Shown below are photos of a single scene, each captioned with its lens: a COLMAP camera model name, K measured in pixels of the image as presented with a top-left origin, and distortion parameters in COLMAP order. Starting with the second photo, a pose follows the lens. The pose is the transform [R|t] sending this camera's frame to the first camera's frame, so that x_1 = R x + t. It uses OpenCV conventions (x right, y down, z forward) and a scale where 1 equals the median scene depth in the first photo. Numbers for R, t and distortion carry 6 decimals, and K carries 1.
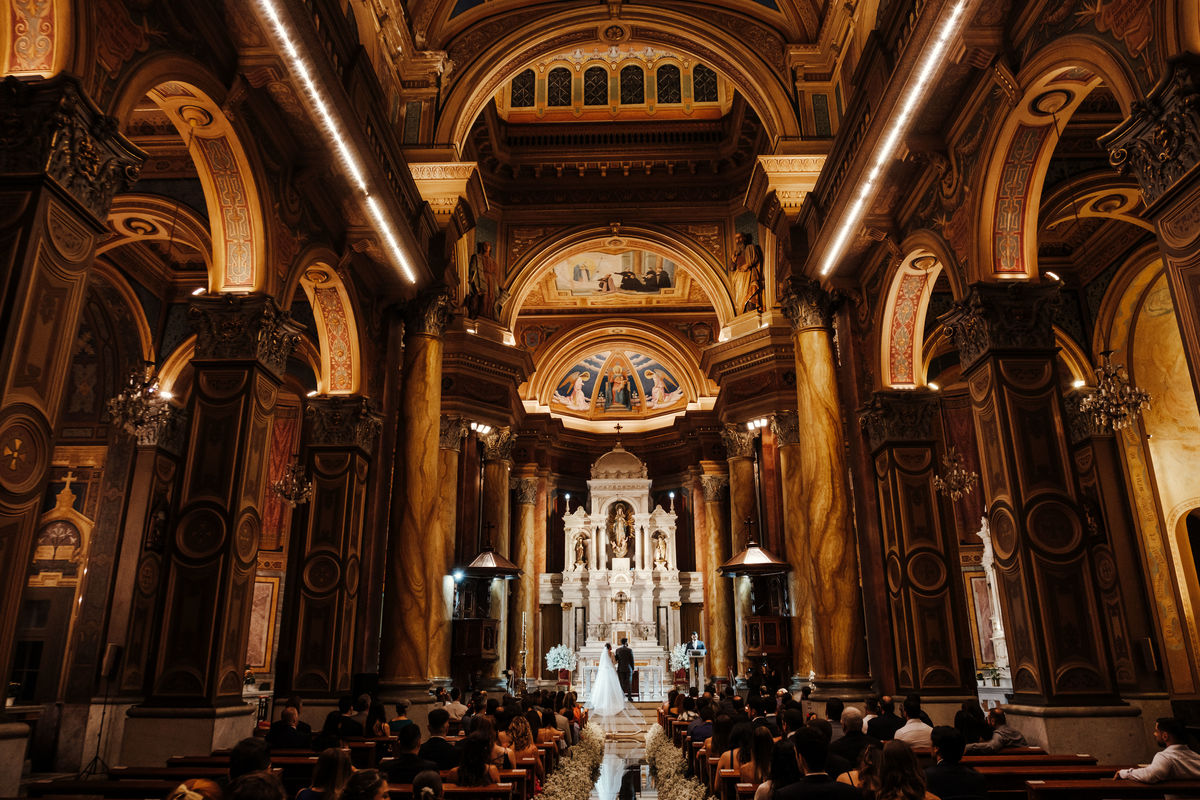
lens RADIAL K [[816.4, 0, 593.4], [0, 816.4, 402.5], [0, 0, 1]] dist [-0.031246, 0.003268]
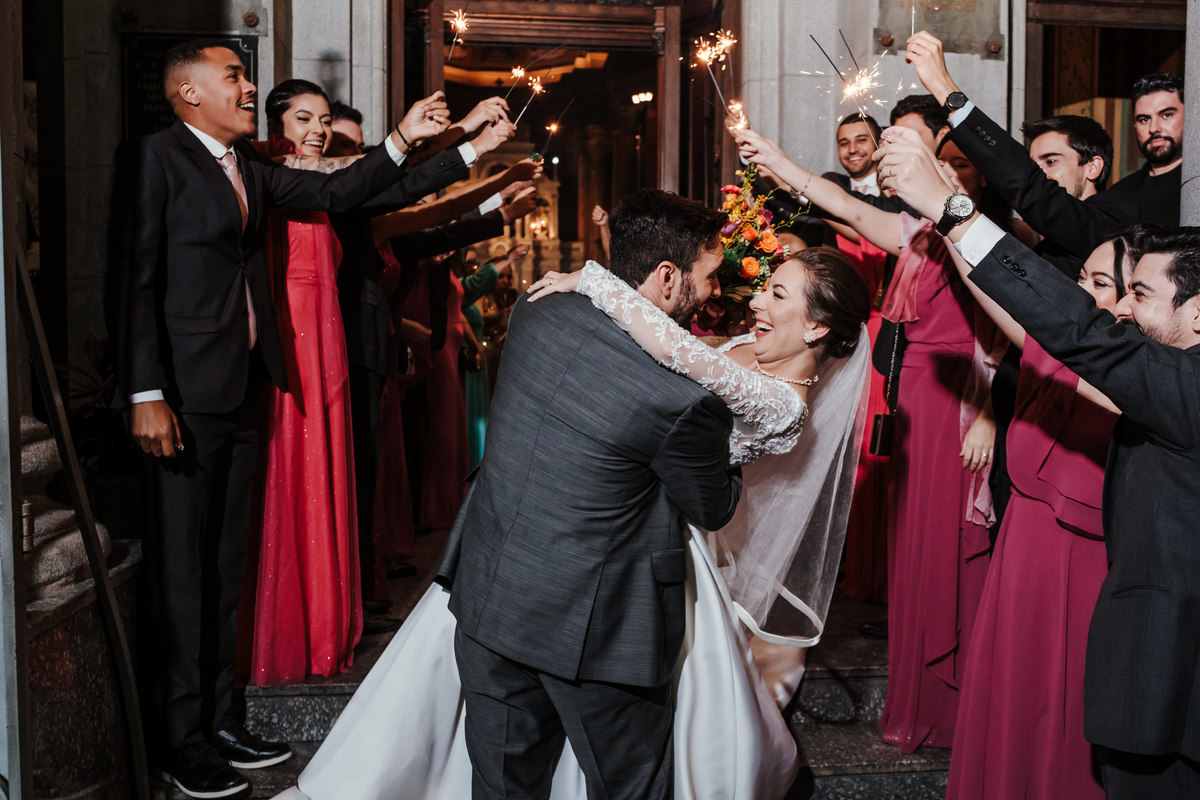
lens RADIAL K [[1060.3, 0, 574.3], [0, 1060.3, 401.3], [0, 0, 1]] dist [-0.031741, 0.002932]
pose [[0.994267, 0.000187, 0.106930, -0.013086], [-0.038764, 0.932605, 0.358810, -0.068721], [-0.099656, -0.360898, 0.927266, -0.242261]]
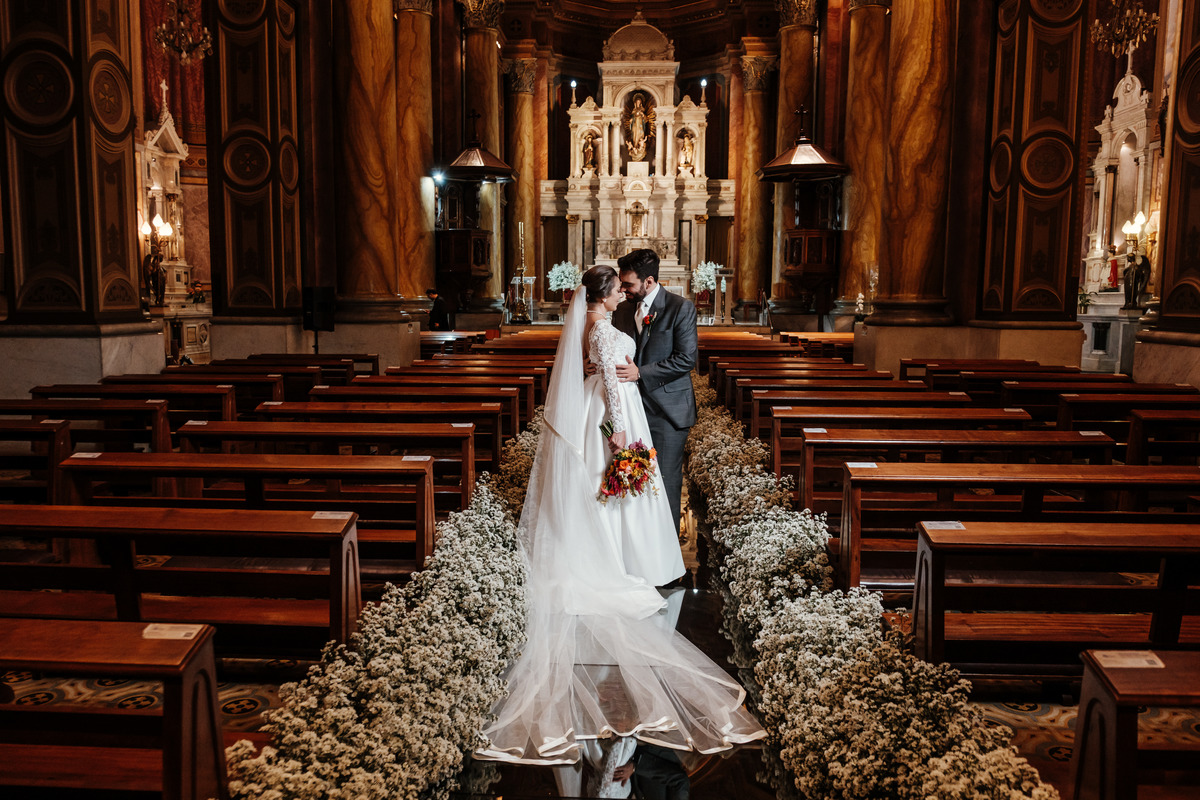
lens RADIAL K [[908.5, 0, 585.6], [0, 908.5, 406.0], [0, 0, 1]] dist [-0.028451, 0.005425]
pose [[0.999731, 0.011572, -0.020121, 0.001804], [-0.001942, 0.905523, 0.424293, 0.025126], [0.023130, -0.424139, 0.905302, 0.060316]]
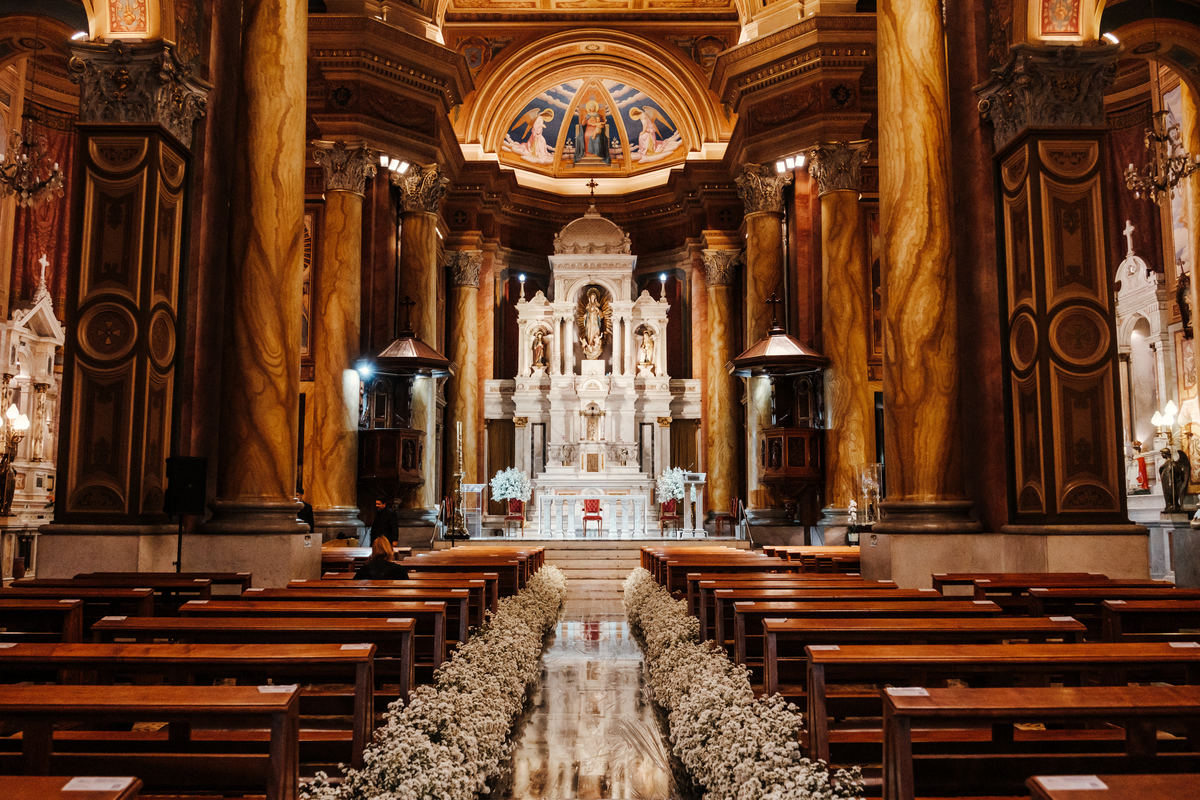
lens RADIAL K [[981.3, 0, 589.5], [0, 981.3, 404.5], [0, 0, 1]] dist [-0.020115, -0.002054]
pose [[0.999538, 0.007906, 0.029356, 0.004170], [-0.013754, 0.978726, 0.204710, 0.047024], [-0.027113, -0.205019, 0.978382, 0.110188]]
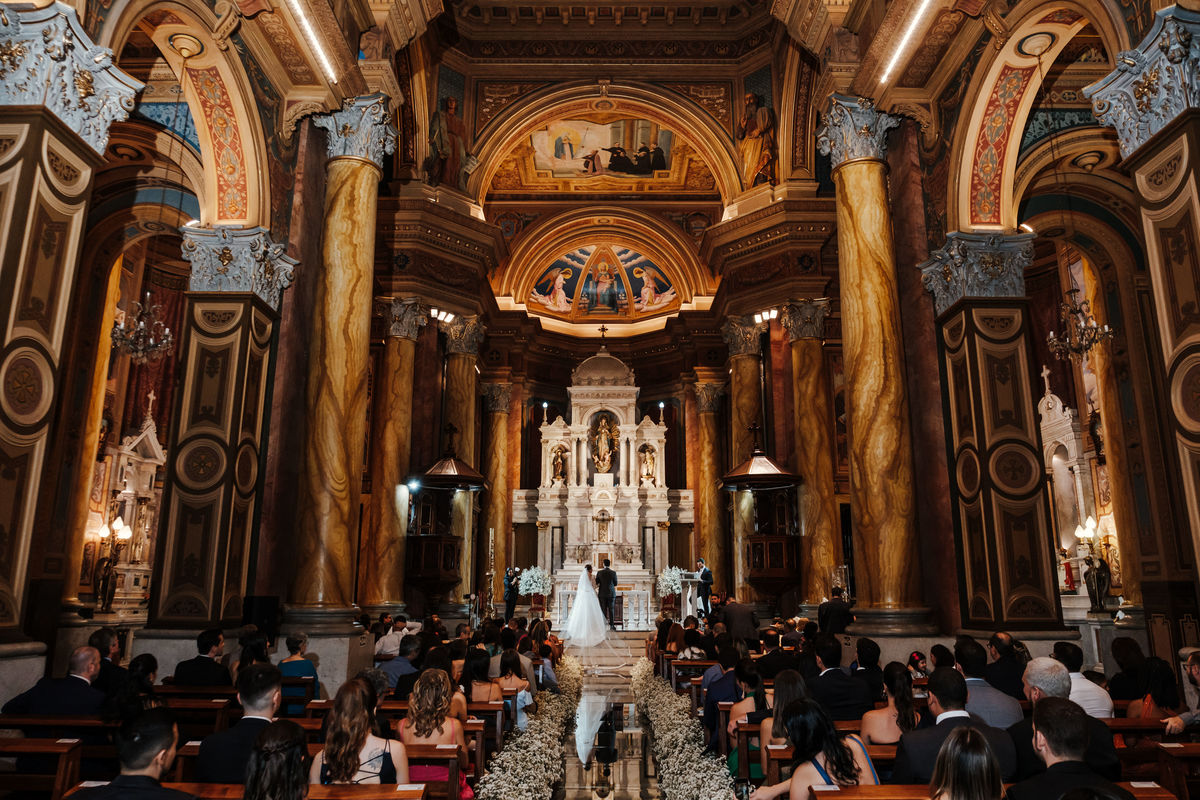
lens RADIAL K [[813.8, 0, 600.1], [0, 813.8, 407.0], [0, 0, 1]] dist [-0.029923, 0.001891]
pose [[0.999438, 0.014173, 0.030377, 0.001464], [-0.016835, 0.995867, 0.089253, 0.038537], [-0.028986, -0.089714, 0.995546, 0.115183]]
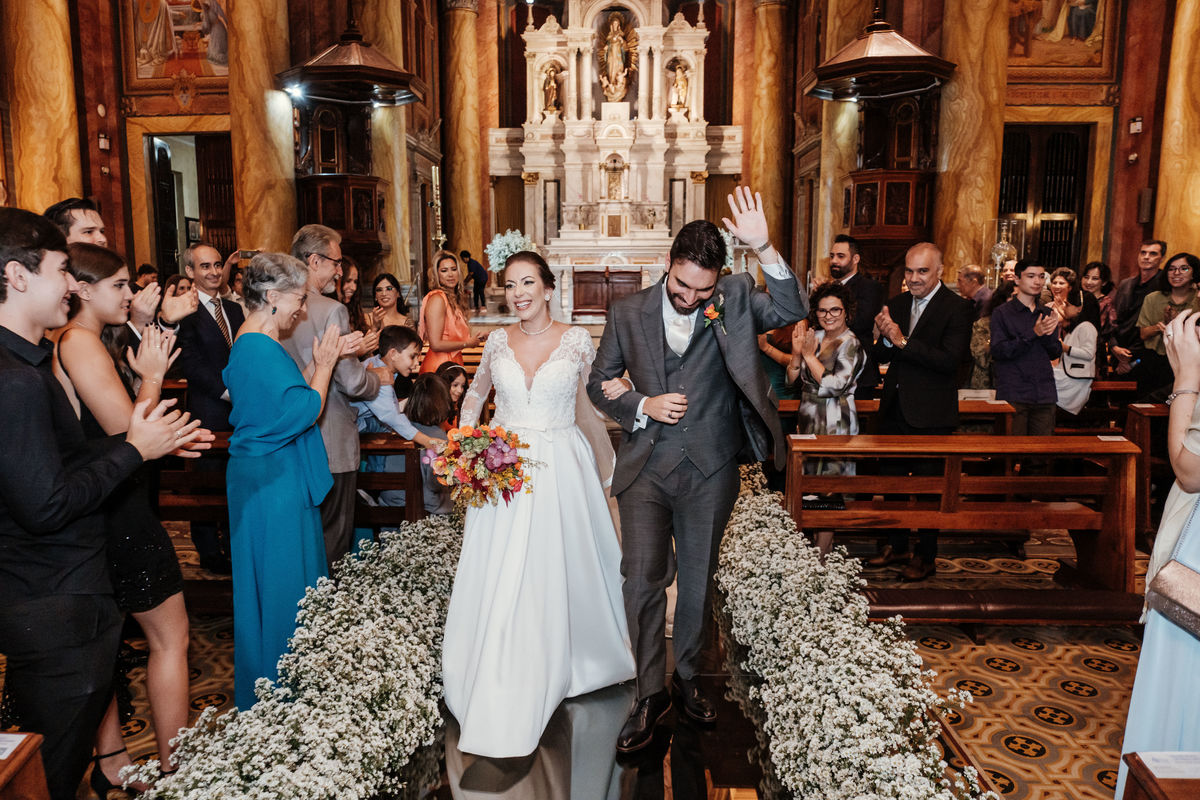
lens RADIAL K [[815.1, 0, 582.0], [0, 815.1, 401.8], [0, 0, 1]] dist [-0.031644, 0.000796]
pose [[0.999953, 0.003980, -0.008801, 0.014385], [0.000409, 0.892885, 0.450285, 0.116898], [0.009651, -0.450267, 0.892842, 0.339832]]
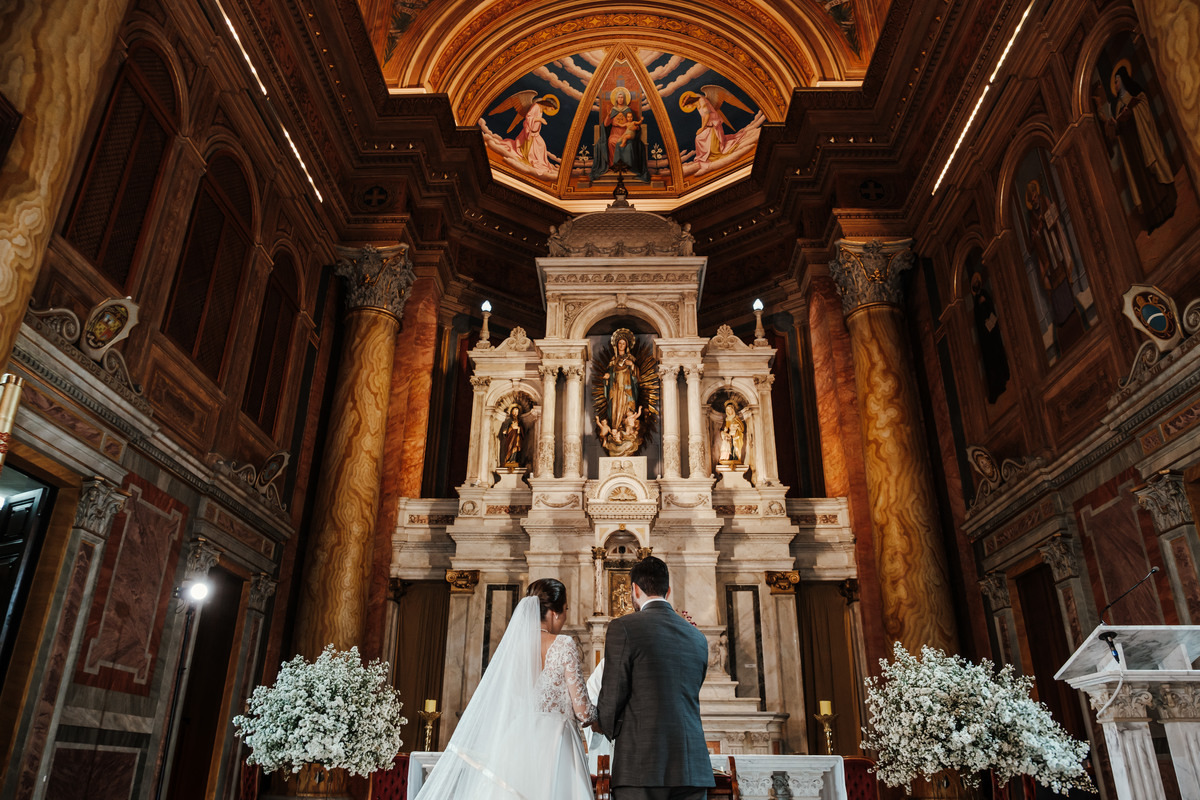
lens RADIAL K [[832.9, 0, 598.9], [0, 832.9, 405.8], [0, 0, 1]] dist [-0.027308, -0.007840]
pose [[0.999854, 0.016791, 0.003278, 0.021802], [-0.016354, 0.994333, -0.105047, 0.211676], [-0.005023, 0.104978, 0.994462, 0.641459]]
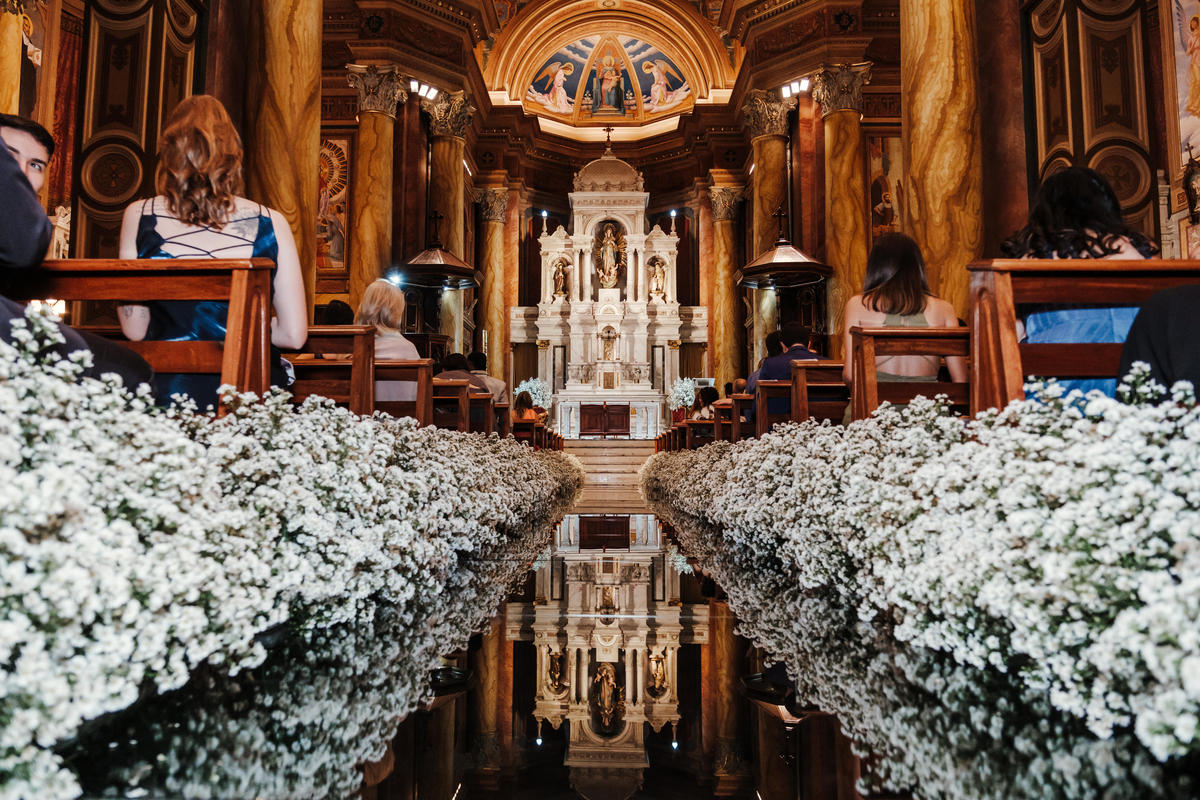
lens RADIAL K [[838.7, 0, 594.8], [0, 838.7, 383.0], [0, 0, 1]] dist [-0.022367, 0.002021]
pose [[0.999811, 0.008348, 0.017572, 0.005150], [-0.012098, 0.974165, 0.225514, 0.094788], [-0.015236, -0.225683, 0.974082, 0.157330]]
